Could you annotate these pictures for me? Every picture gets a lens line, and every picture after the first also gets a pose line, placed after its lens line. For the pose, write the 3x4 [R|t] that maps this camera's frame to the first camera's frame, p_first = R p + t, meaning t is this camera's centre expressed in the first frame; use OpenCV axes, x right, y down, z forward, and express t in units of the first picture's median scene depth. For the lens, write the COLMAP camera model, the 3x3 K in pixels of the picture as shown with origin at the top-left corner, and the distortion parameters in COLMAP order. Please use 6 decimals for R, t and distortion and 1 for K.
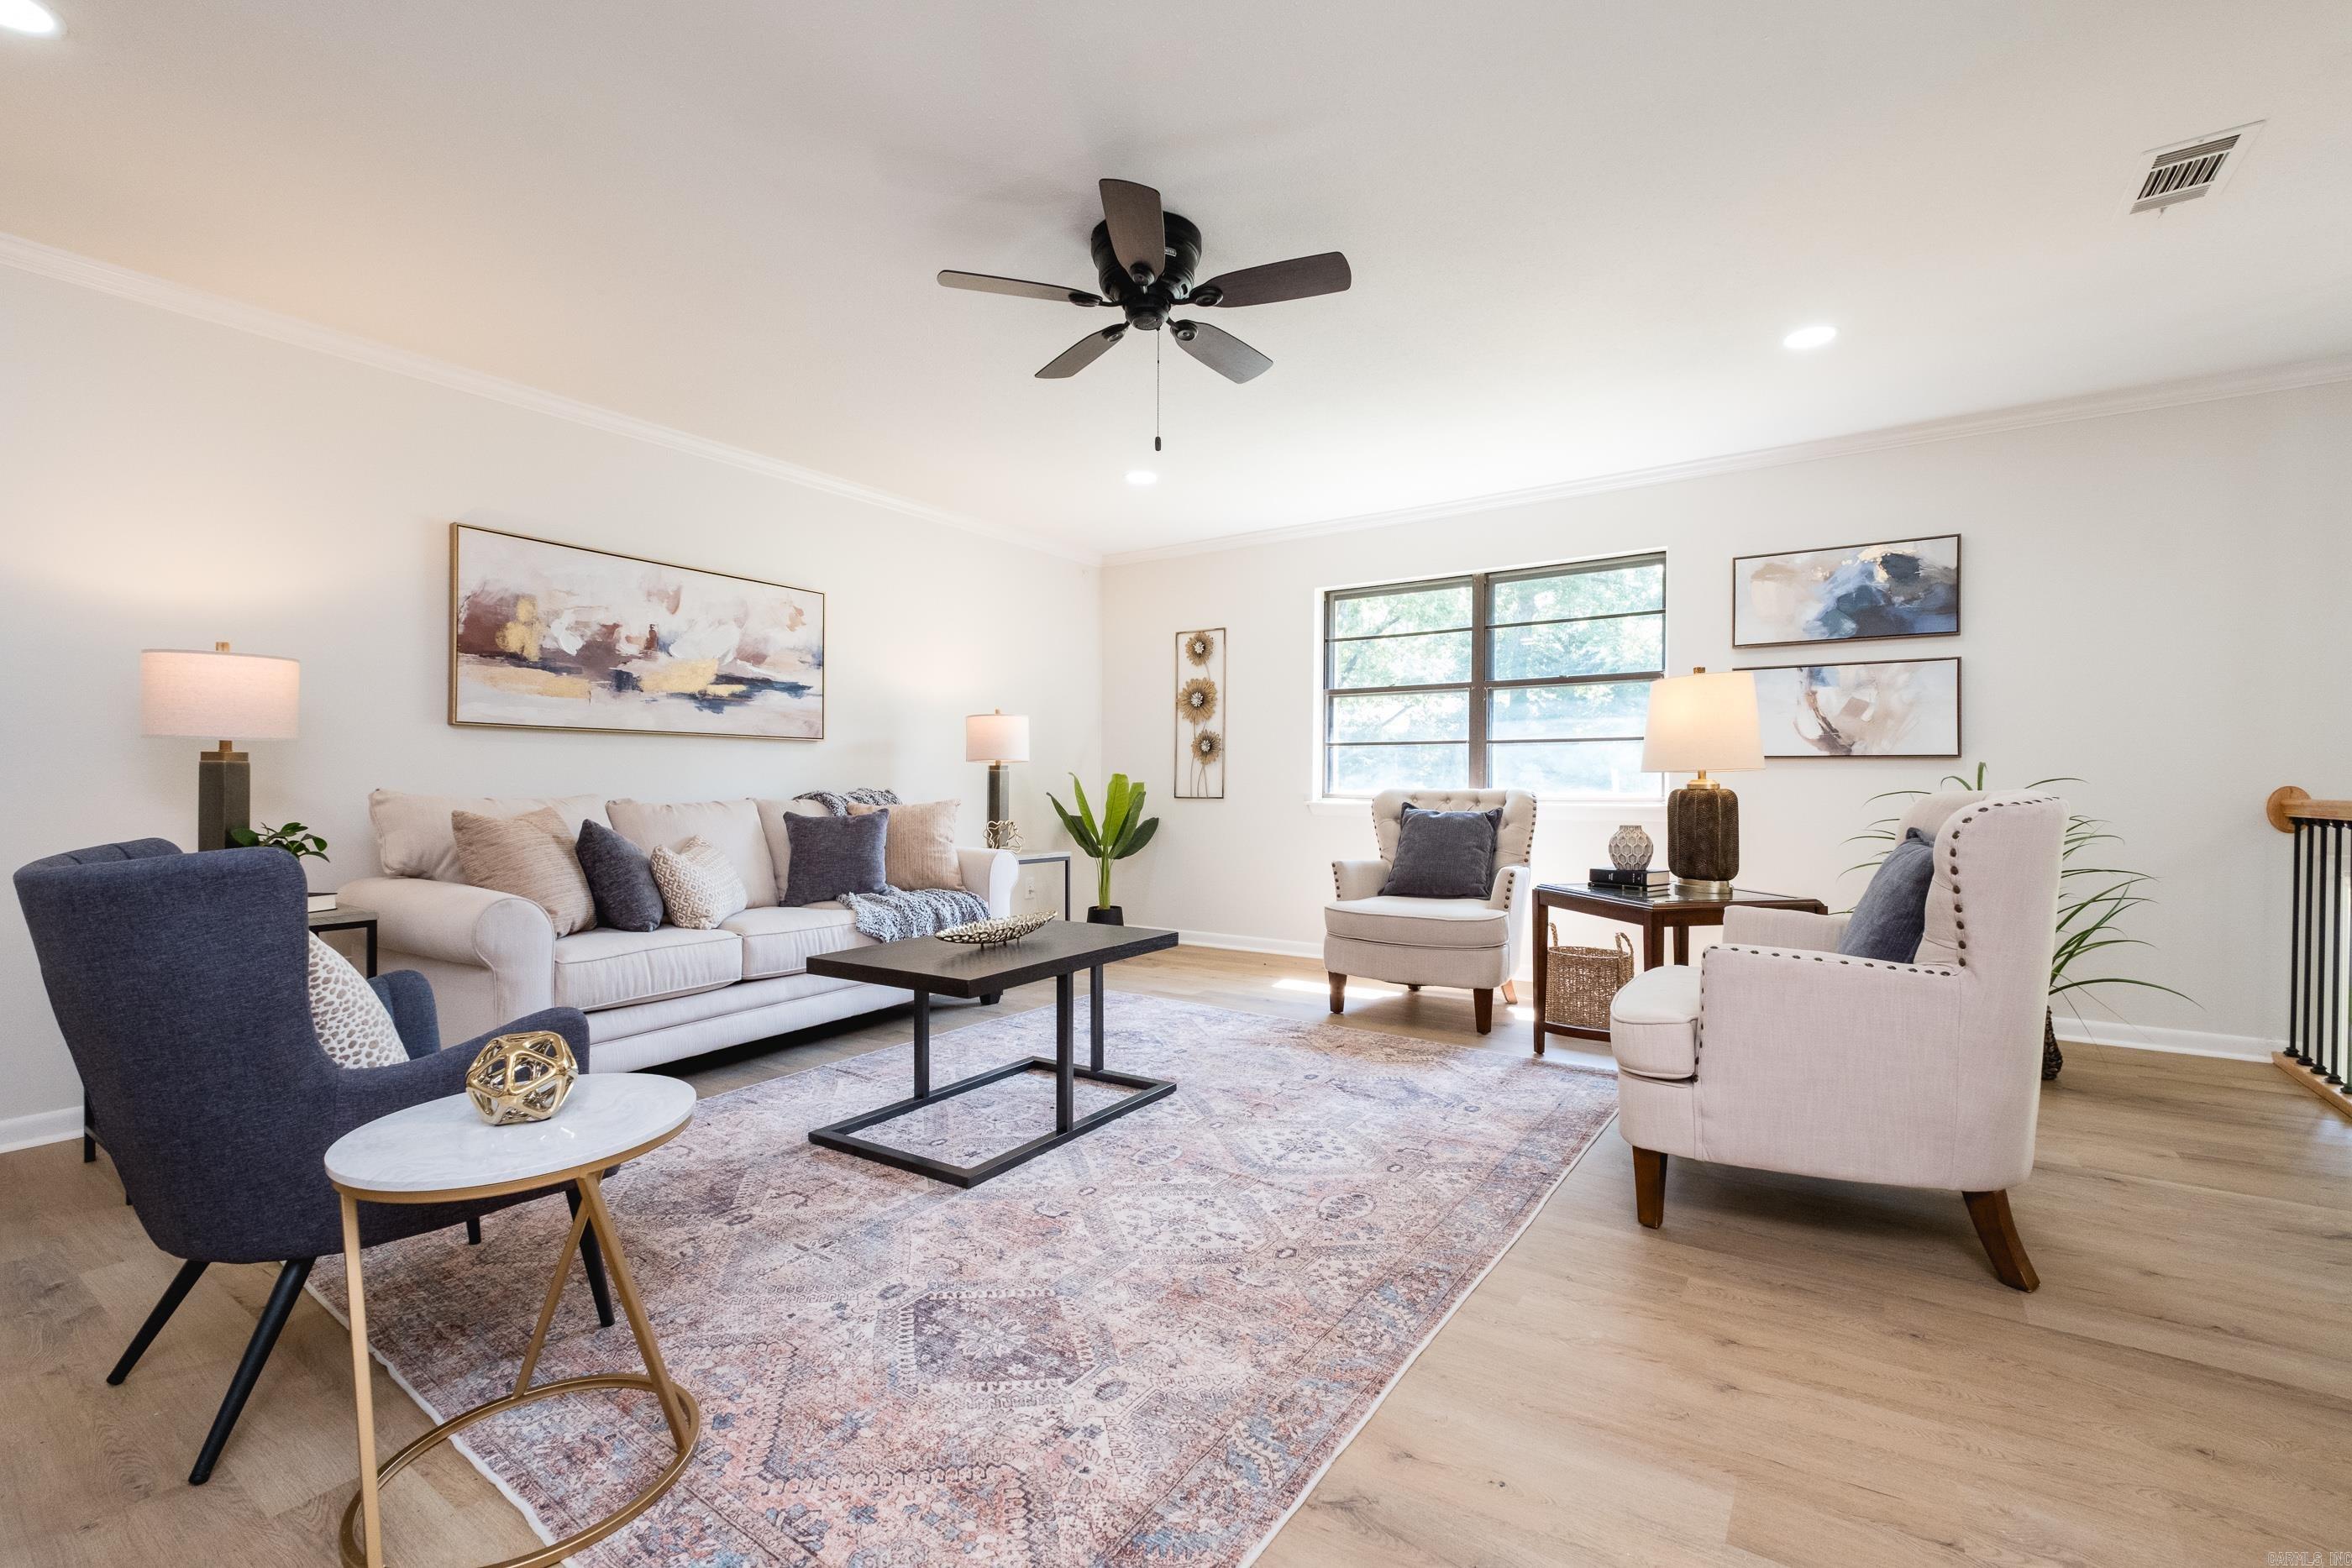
lens RADIAL K [[1030.1, 0, 1169.8], [0, 1030.1, 761.7], [0, 0, 1]] dist [0.008673, -0.004602]
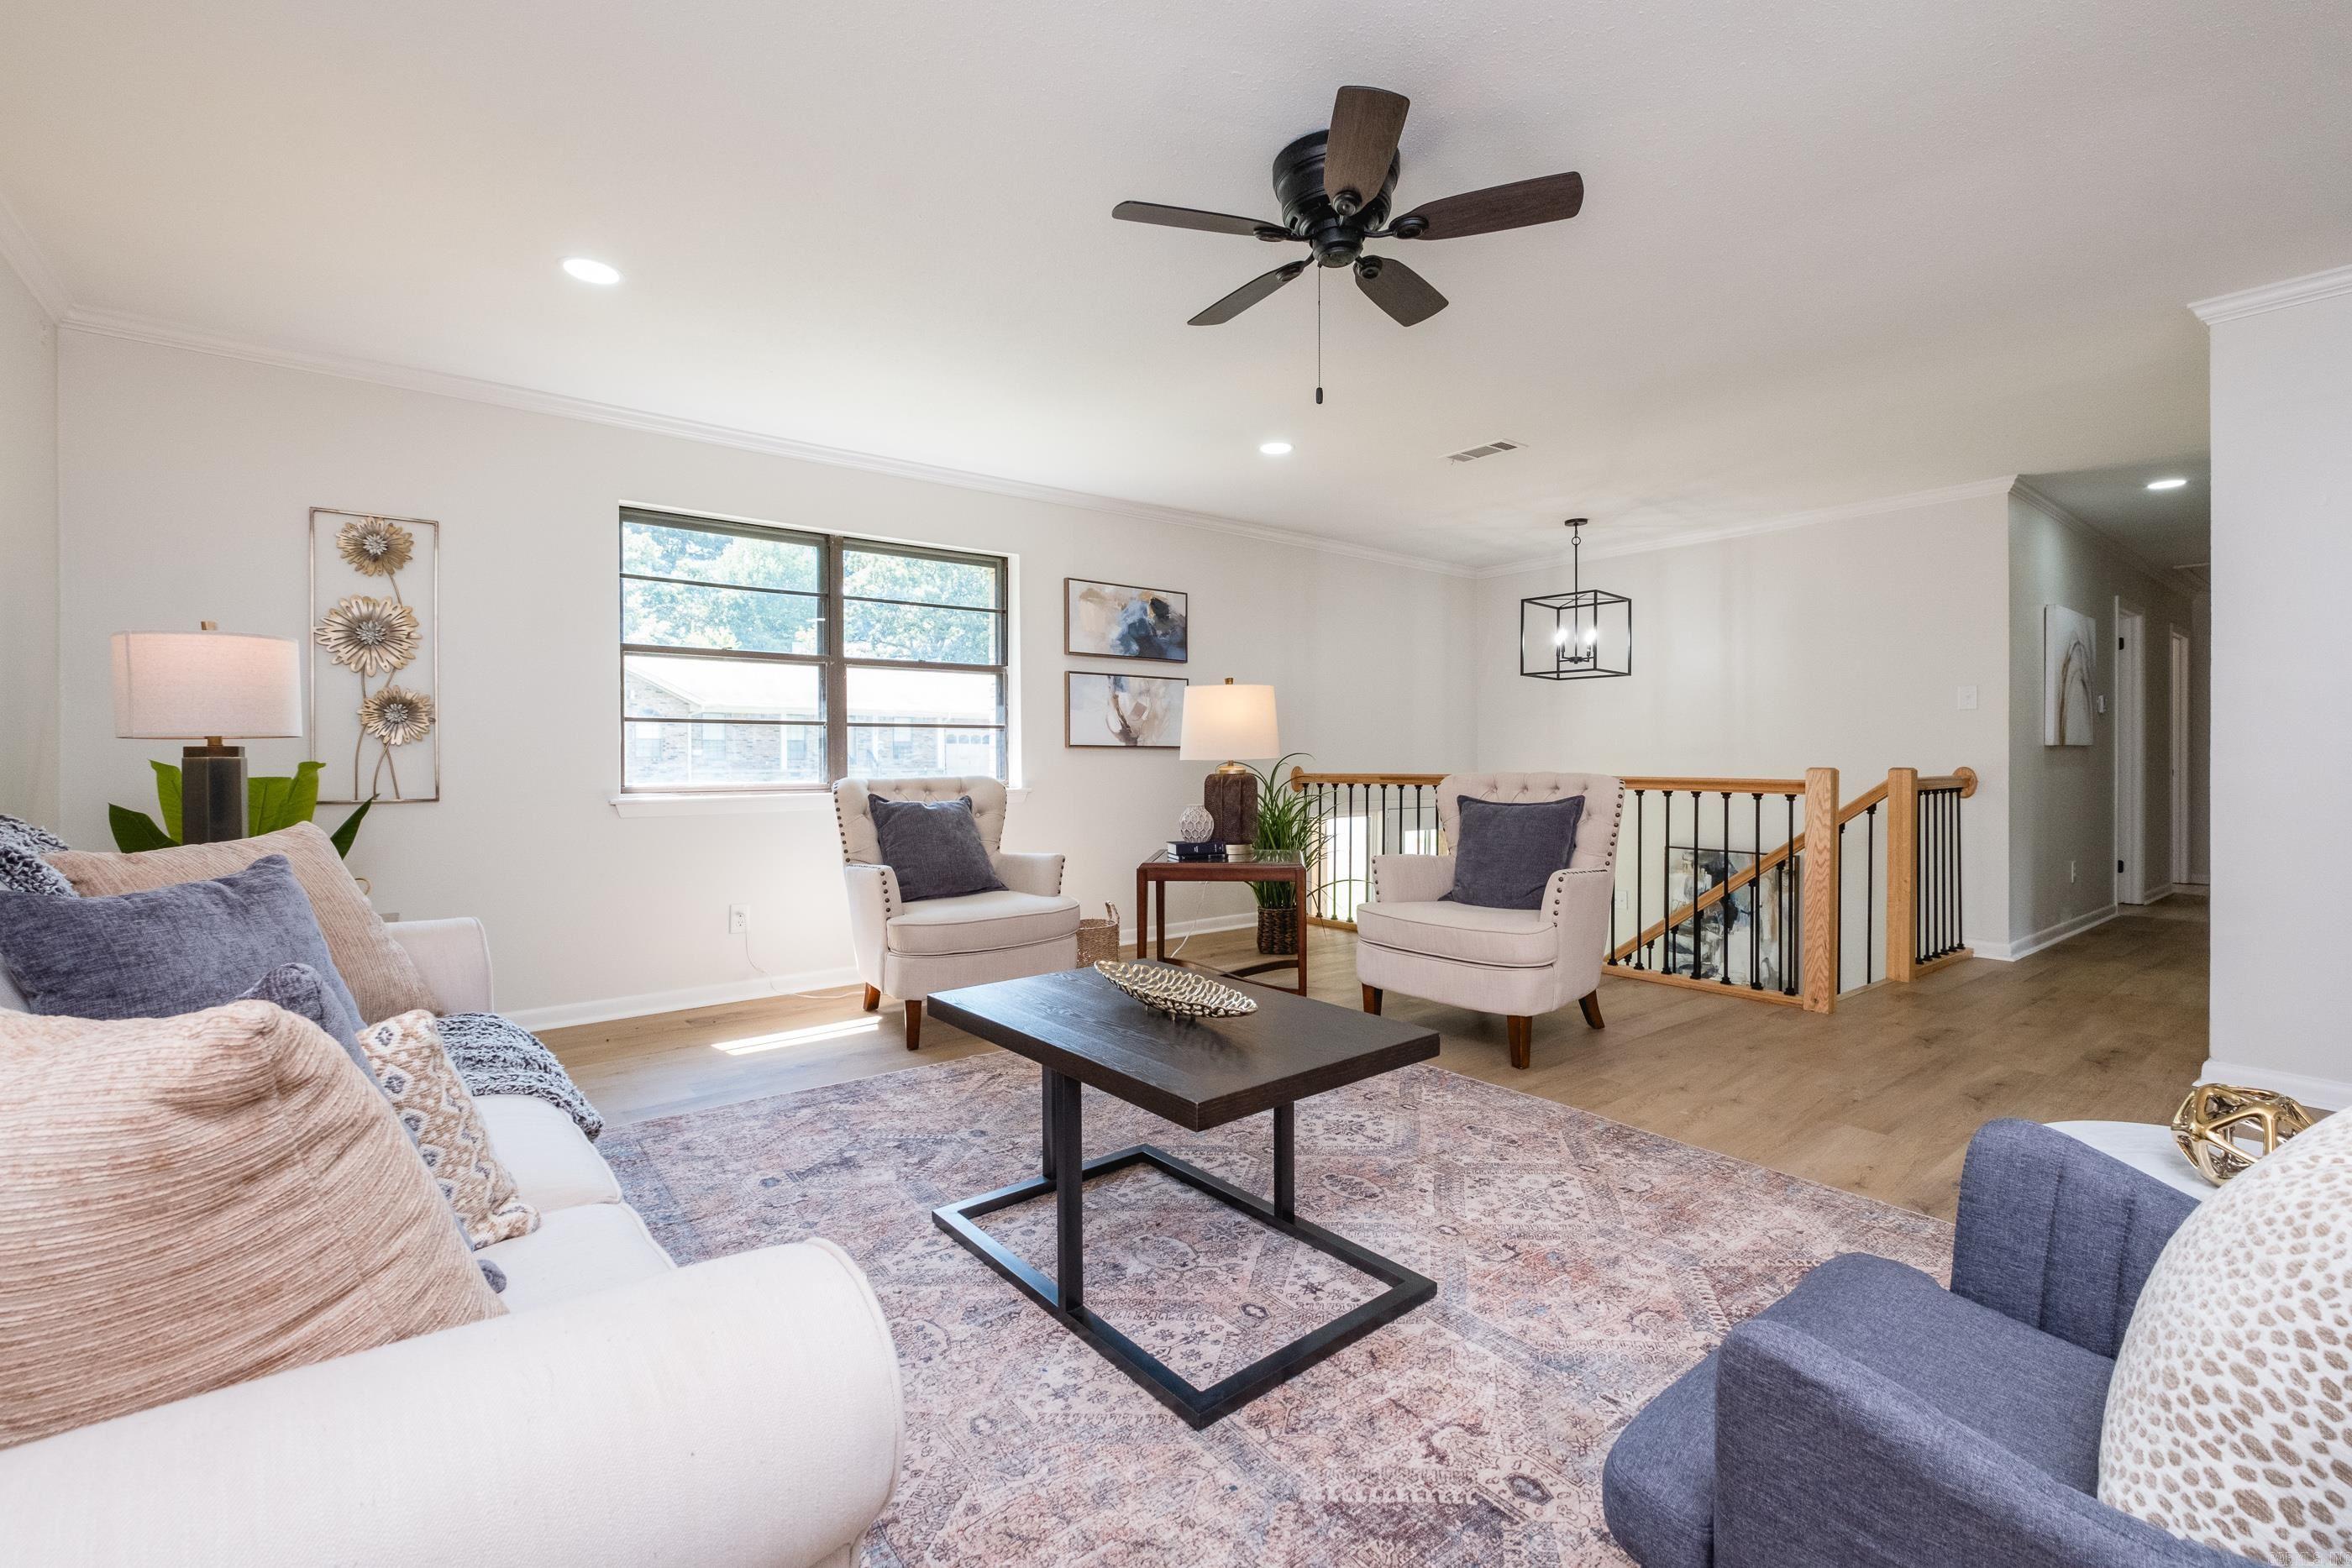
lens RADIAL K [[1030.1, 0, 1193.0], [0, 1030.1, 759.9], [0, 0, 1]] dist [0.008673, -0.004602]
pose [[0.278465, -0.007194, 0.960419, -0.584832], [-0.016749, 0.999784, 0.012345, -0.005137], [-0.960300, -0.019524, 0.278284, 0.556350]]
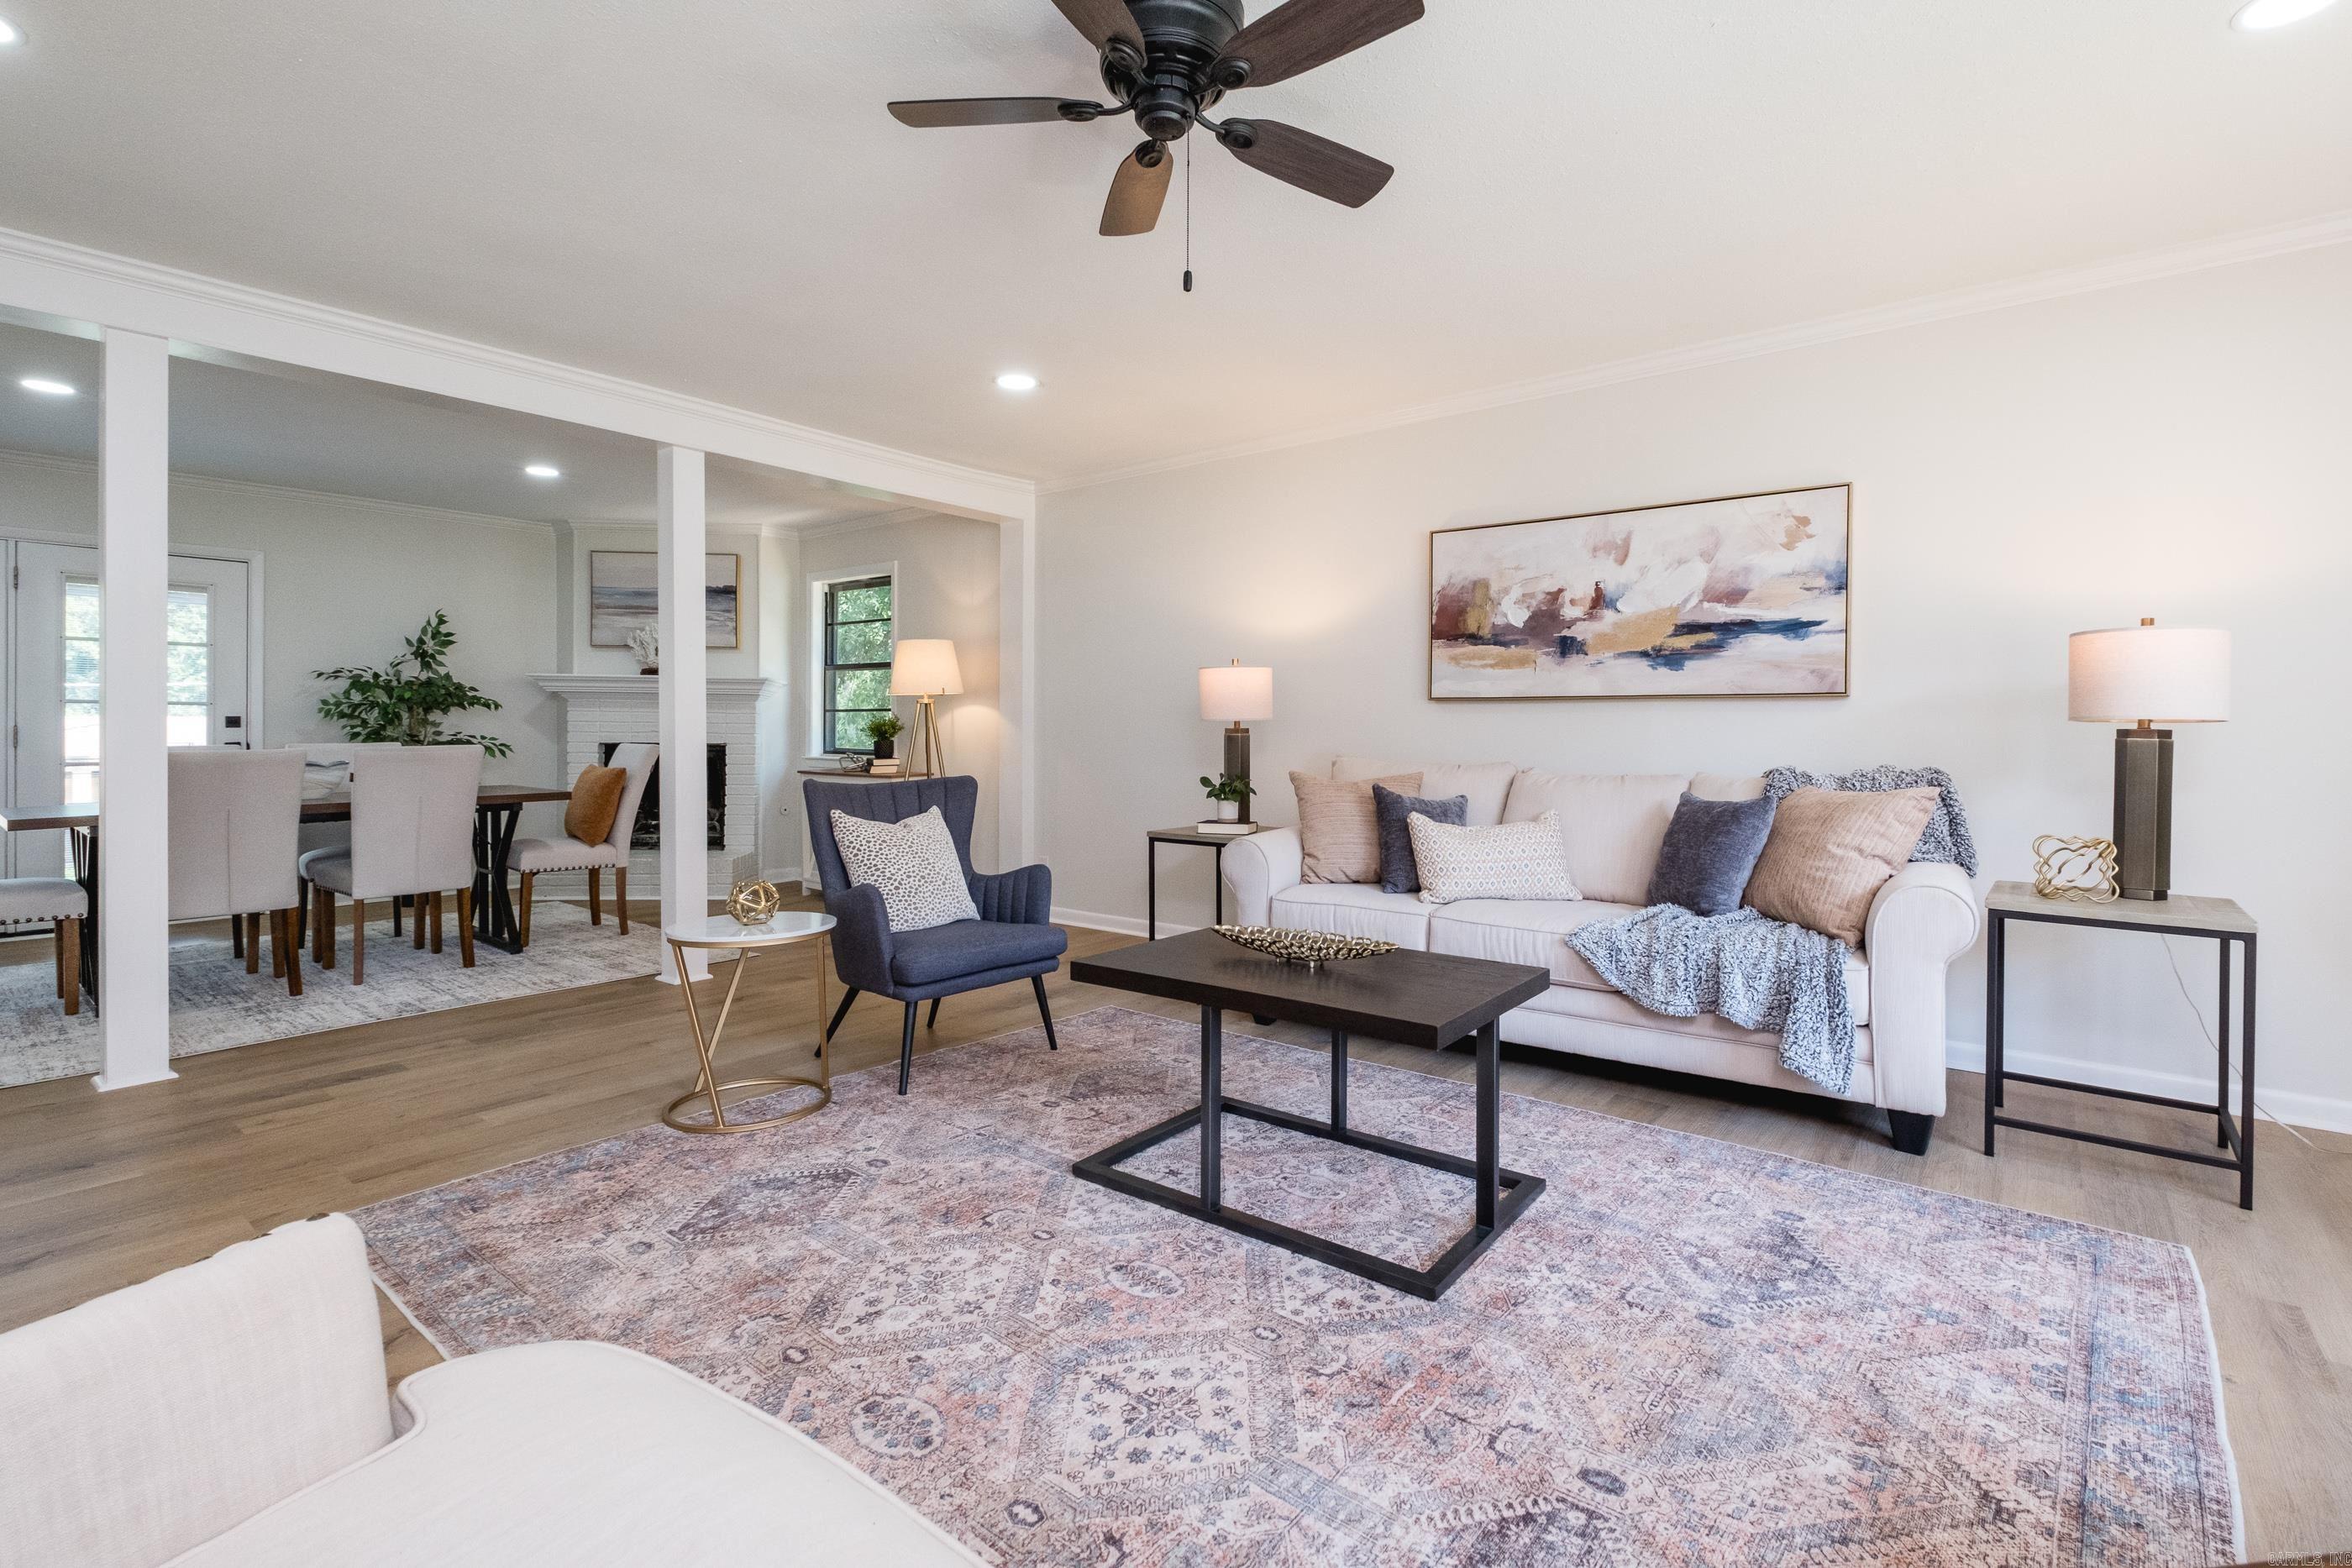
lens RADIAL K [[1030.1, 0, 1200.5], [0, 1030.1, 785.1], [0, 0, 1]] dist [0.008673, -0.004602]
pose [[-0.058461, 0.050187, -0.997027, 0.437571], [0.016629, 0.998646, 0.049293, -0.002520], [0.998151, -0.013698, -0.059216, 0.682215]]
